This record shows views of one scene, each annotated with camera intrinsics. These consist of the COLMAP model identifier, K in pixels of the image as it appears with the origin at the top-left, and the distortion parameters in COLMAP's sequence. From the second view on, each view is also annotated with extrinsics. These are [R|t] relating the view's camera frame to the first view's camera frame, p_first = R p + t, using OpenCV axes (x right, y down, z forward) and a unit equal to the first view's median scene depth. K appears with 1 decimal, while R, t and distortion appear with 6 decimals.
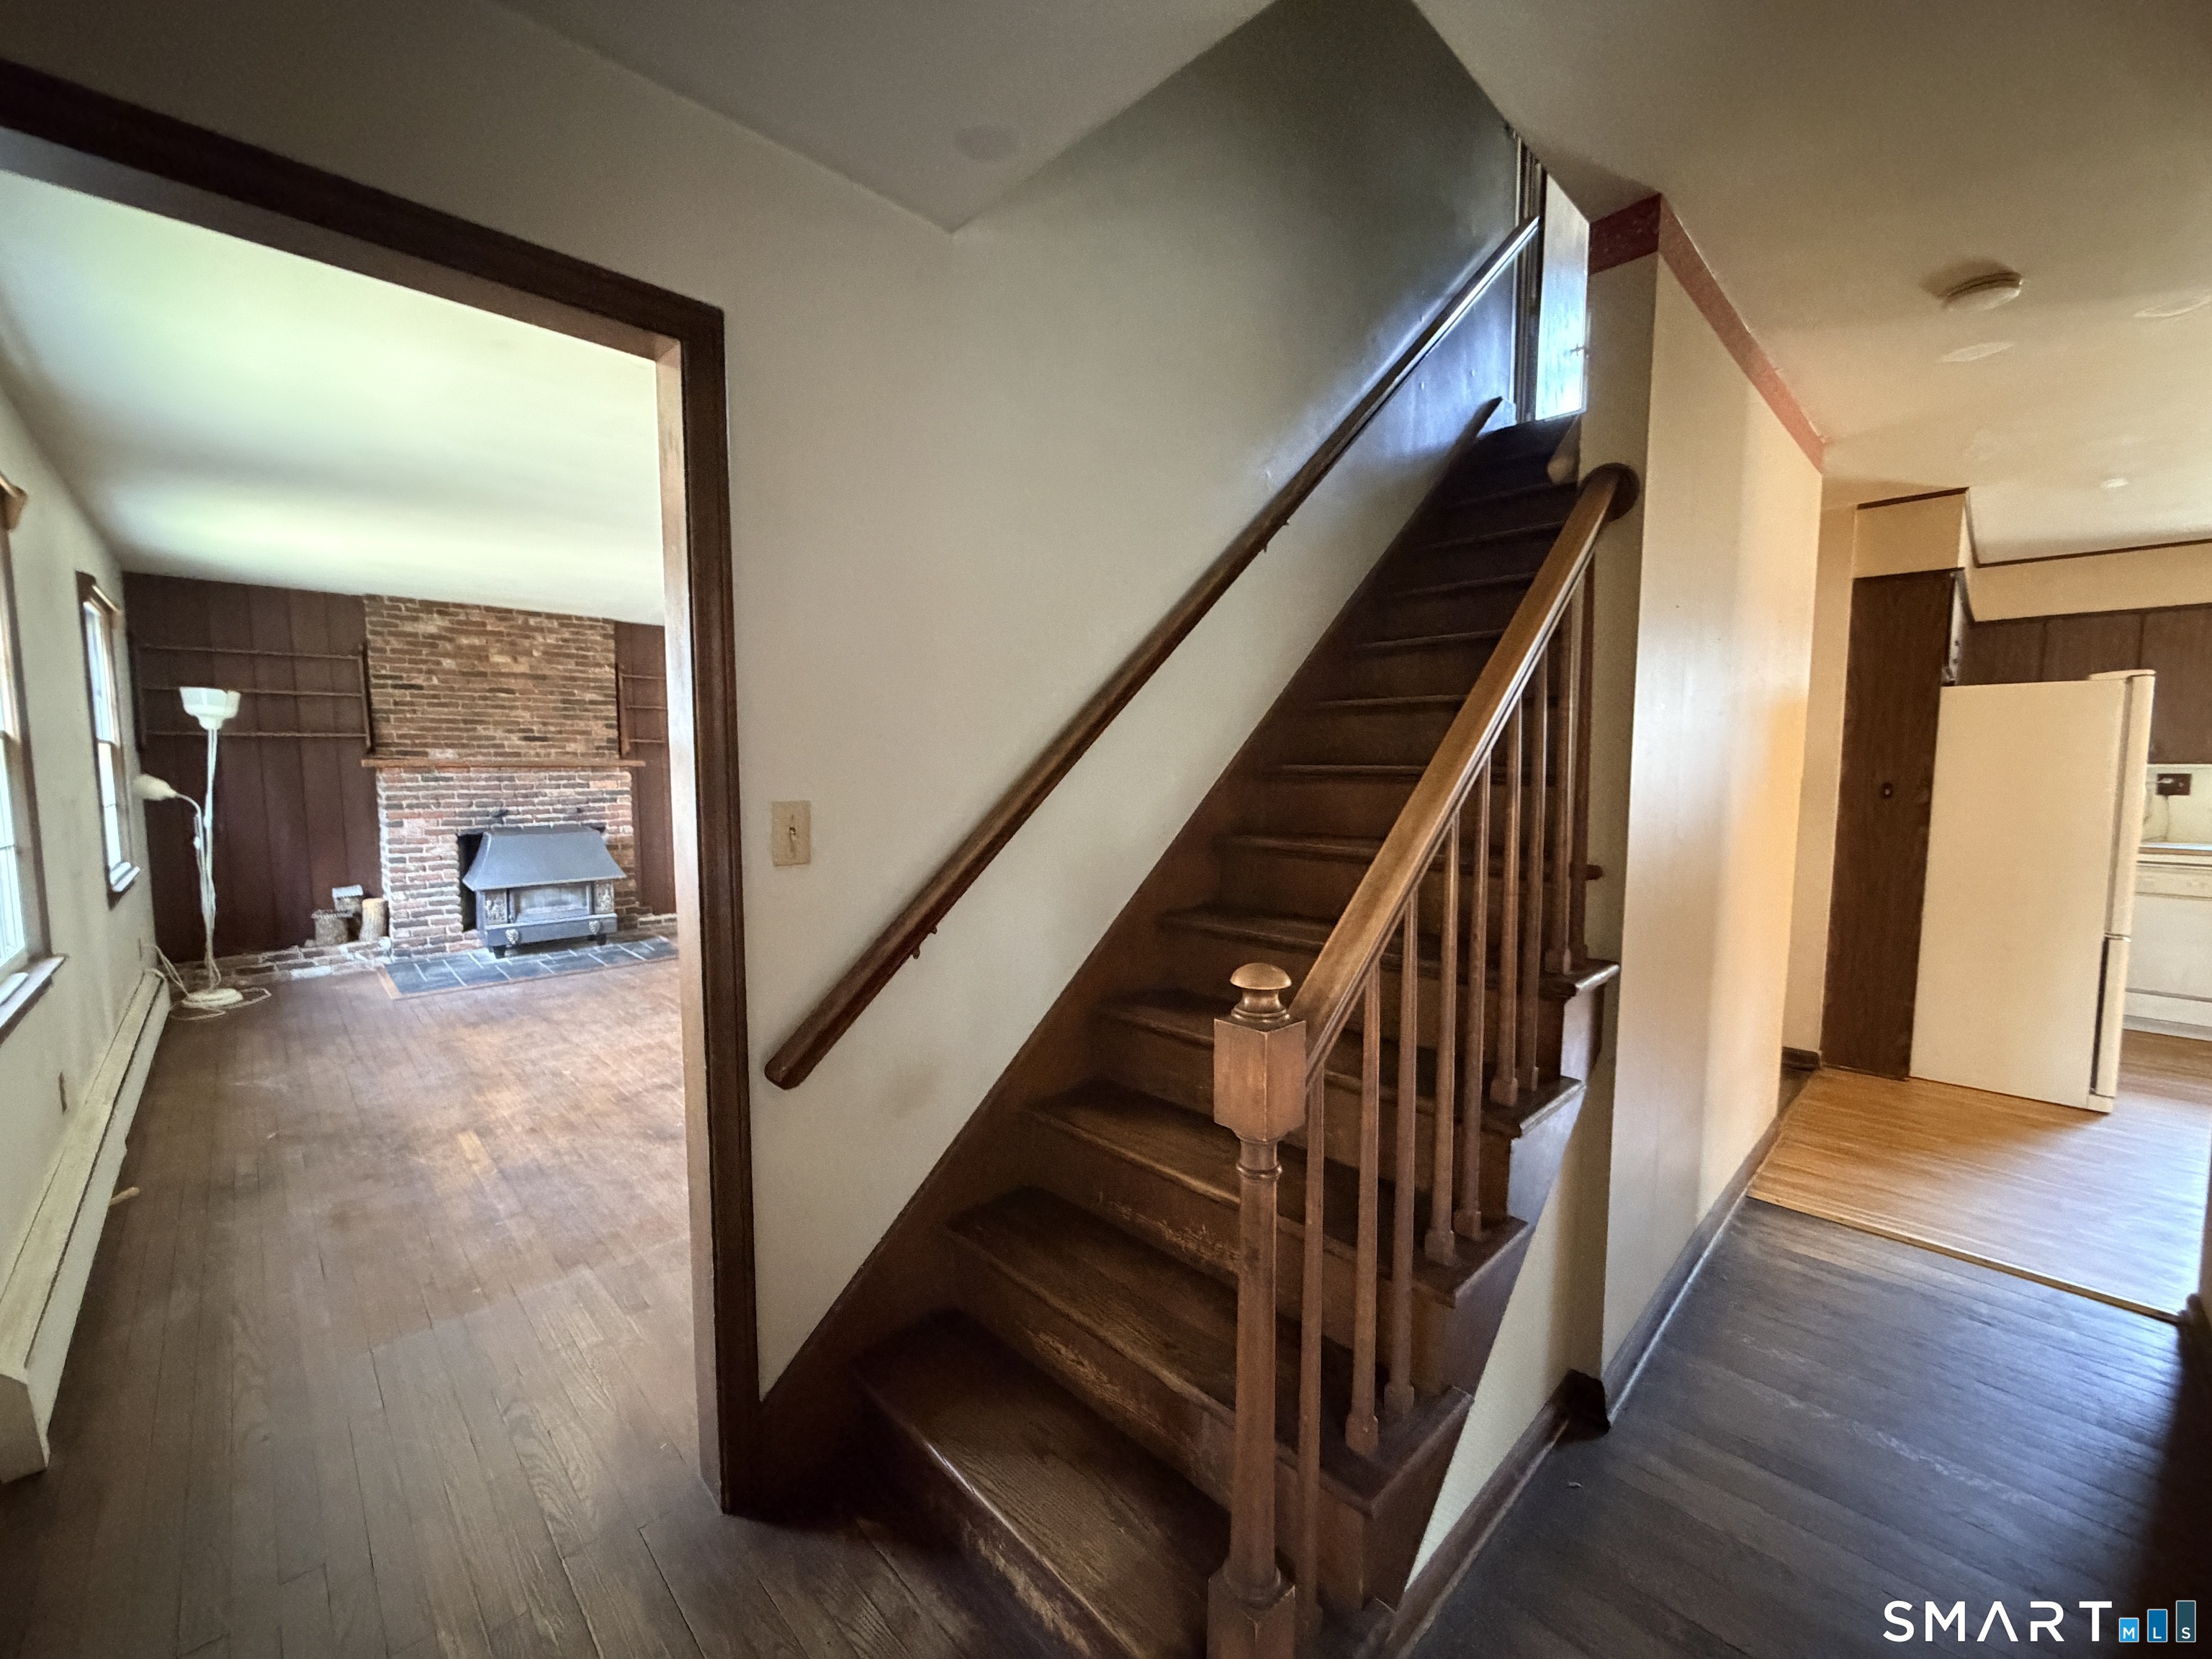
lens RADIAL K [[884.2, 0, 1106.0], [0, 884.2, 829.5], [0, 0, 1]] dist [0.001684, 0.000279]
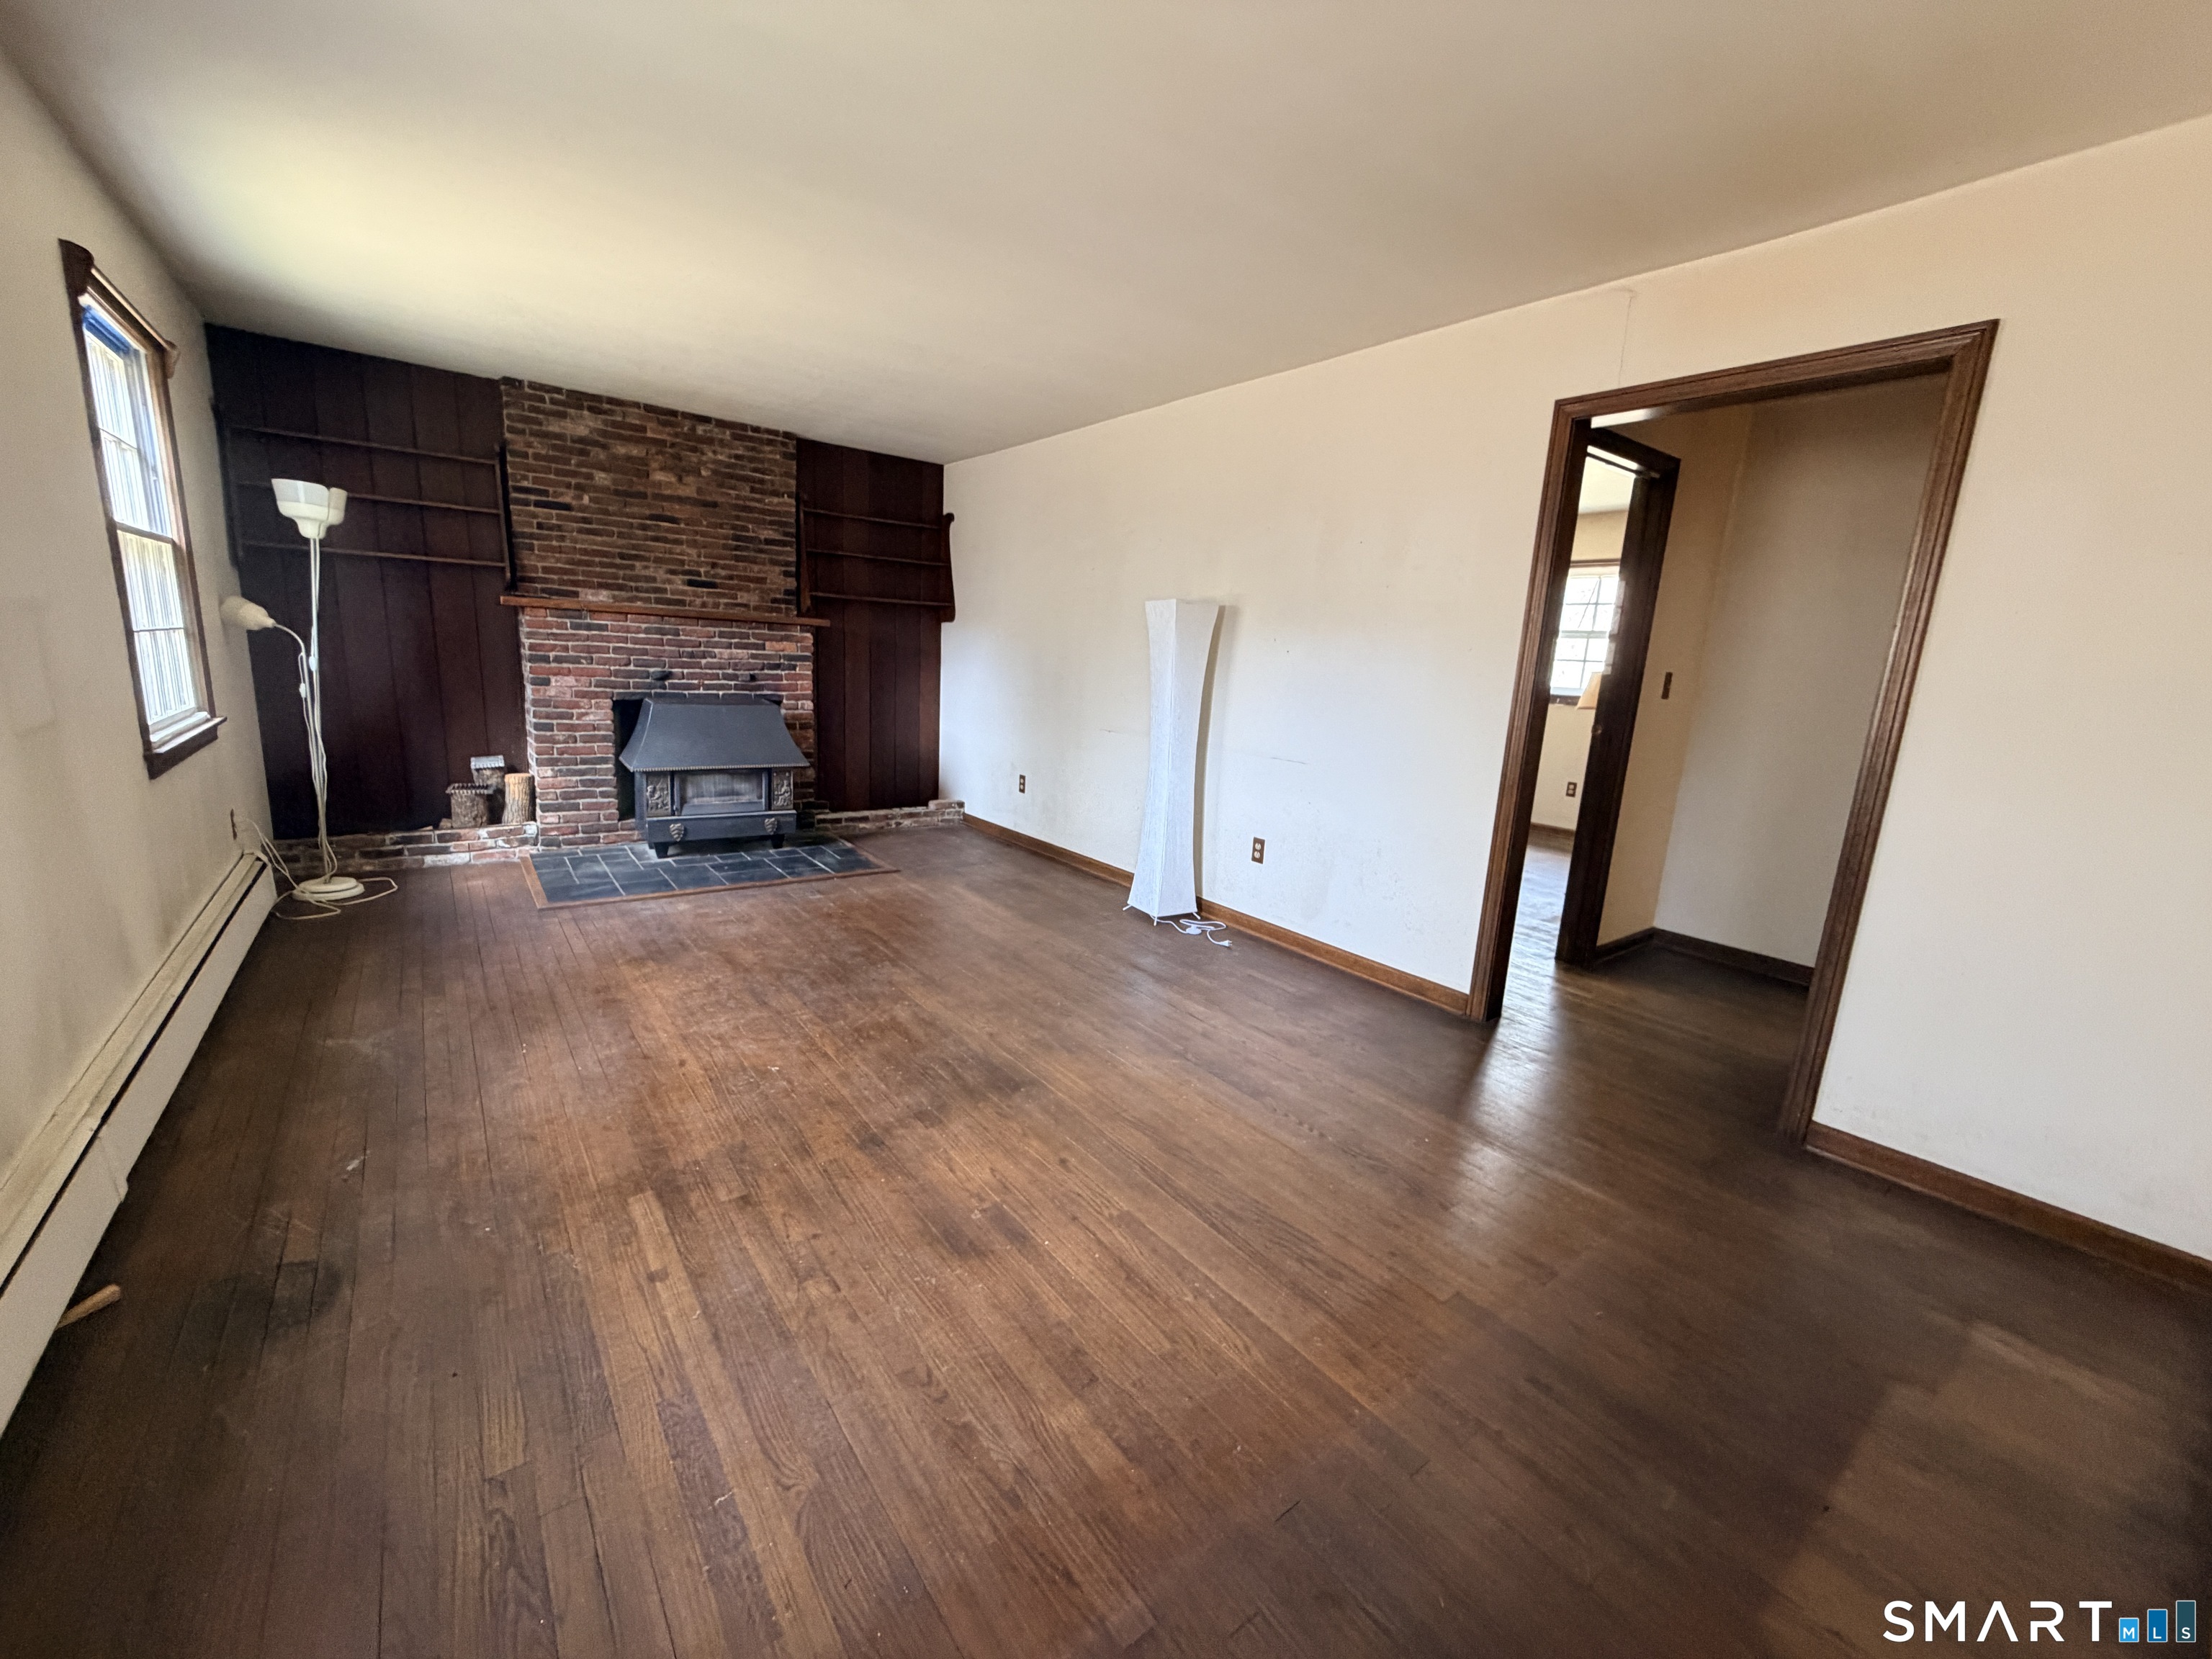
lens RADIAL K [[884.2, 0, 1106.0], [0, 884.2, 829.5], [0, 0, 1]] dist [0.001684, 0.000279]
pose [[0.990949, 0.076254, -0.110476, -0.197954], [-0.063426, 0.991303, 0.115308, 0.002101], [0.118308, -0.107258, 0.987167, 0.256149]]
